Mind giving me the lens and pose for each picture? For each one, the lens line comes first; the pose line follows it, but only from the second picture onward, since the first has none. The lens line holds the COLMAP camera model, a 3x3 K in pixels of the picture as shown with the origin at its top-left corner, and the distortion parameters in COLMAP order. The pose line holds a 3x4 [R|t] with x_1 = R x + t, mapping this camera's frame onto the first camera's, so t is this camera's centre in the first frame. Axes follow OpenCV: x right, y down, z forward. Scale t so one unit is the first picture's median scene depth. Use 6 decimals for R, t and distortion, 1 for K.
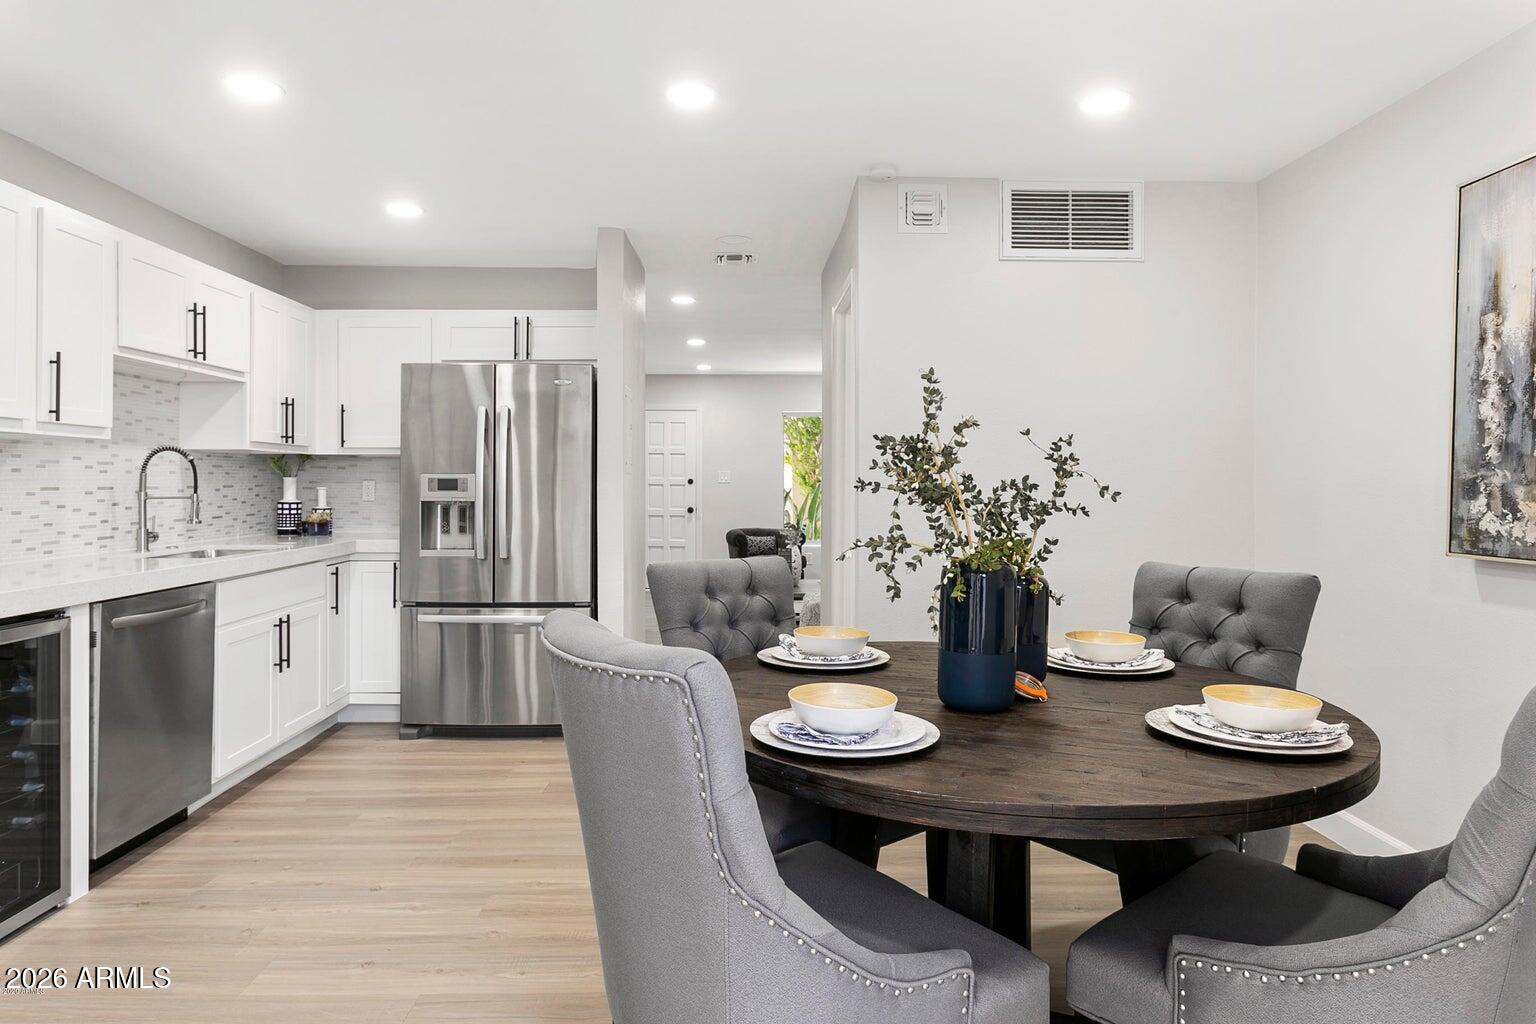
lens RADIAL K [[940.9, 0, 768.7], [0, 940.9, 484.2], [0, 0, 1]] dist [0.002033, 0.000654]
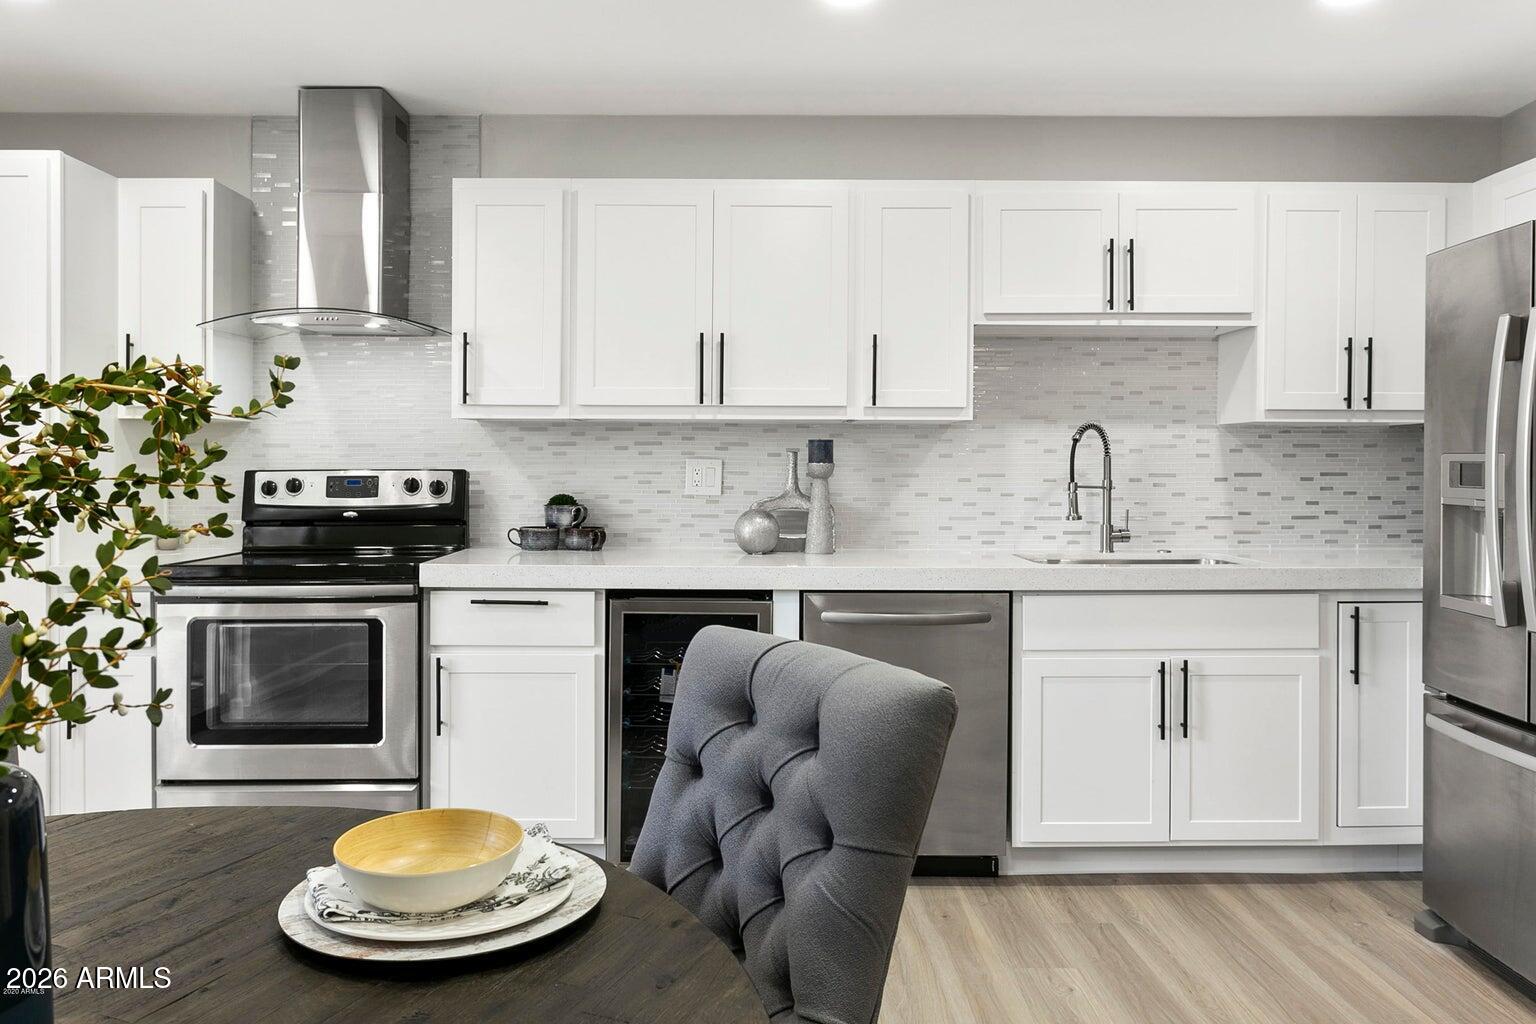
lens RADIAL K [[1165.7, 0, 766.2], [0, 1165.7, 462.1], [0, 0, 1]] dist [0.000497, -0.001833]
pose [[-0.027092, -0.003378, -0.999627, 0.326199], [-0.003479, 0.999989, -0.003285, -0.002727], [0.999627, 0.003389, -0.027103, 0.659016]]
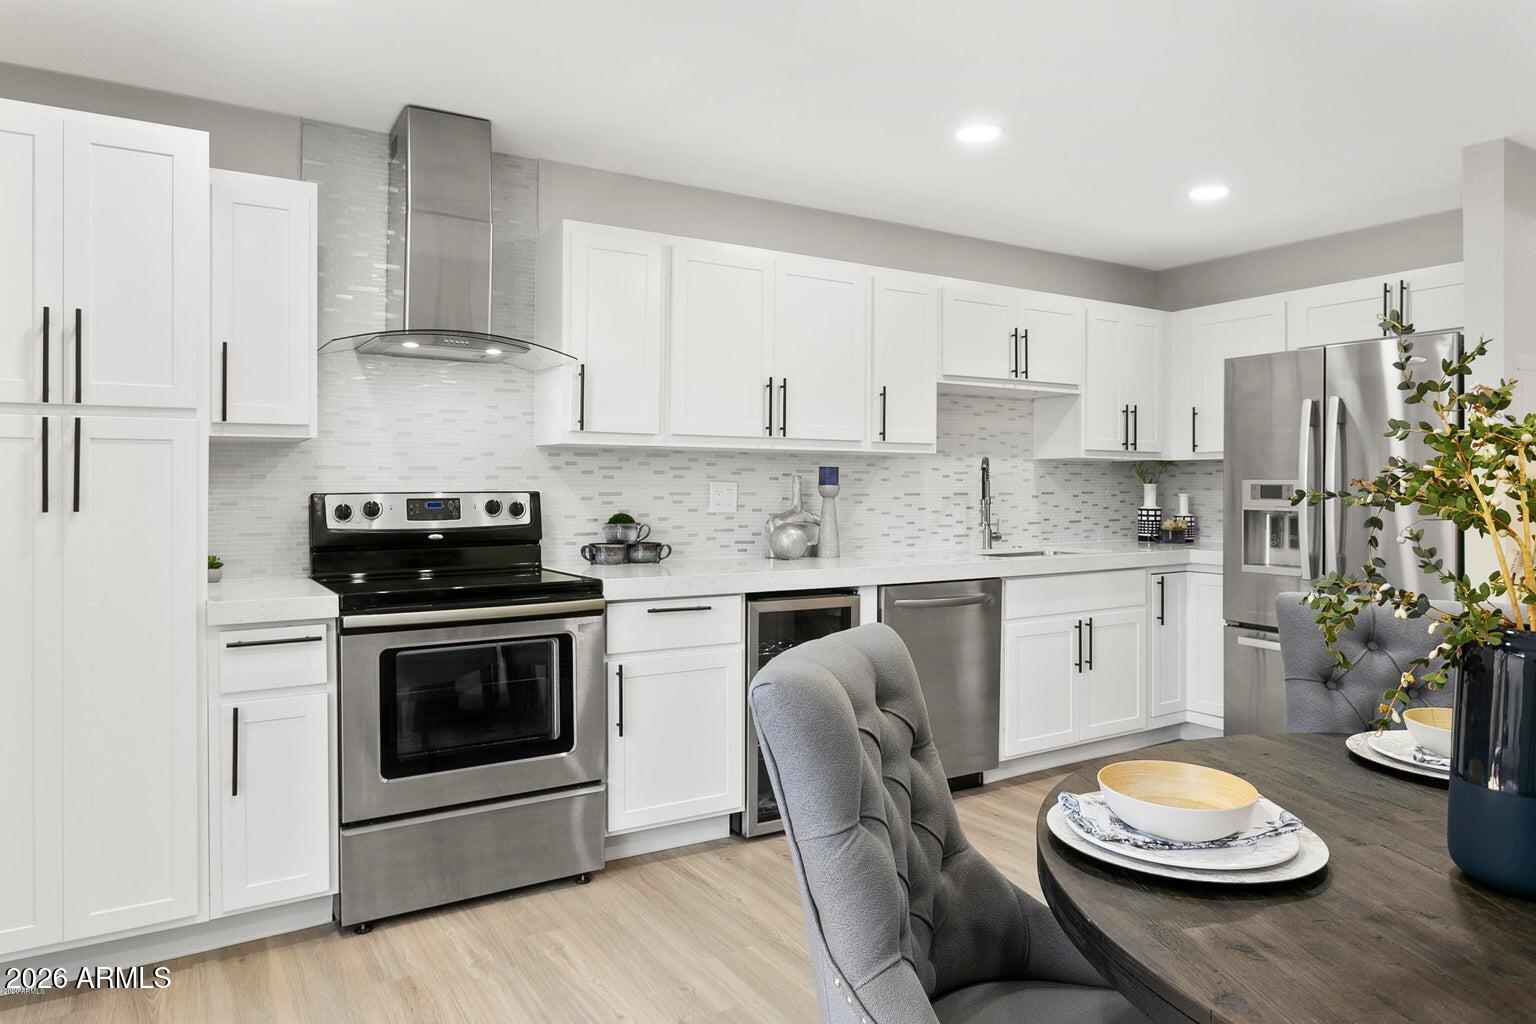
lens RADIAL K [[1002.6, 0, 772.9], [0, 1002.6, 484.8], [0, 0, 1]] dist [-0.000818, -0.000613]
pose [[0.508178, -0.002892, -0.861247, 0.236297], [-0.001341, 0.999990, -0.004149, -0.001580], [0.861251, 0.003264, 0.508170, 0.133634]]
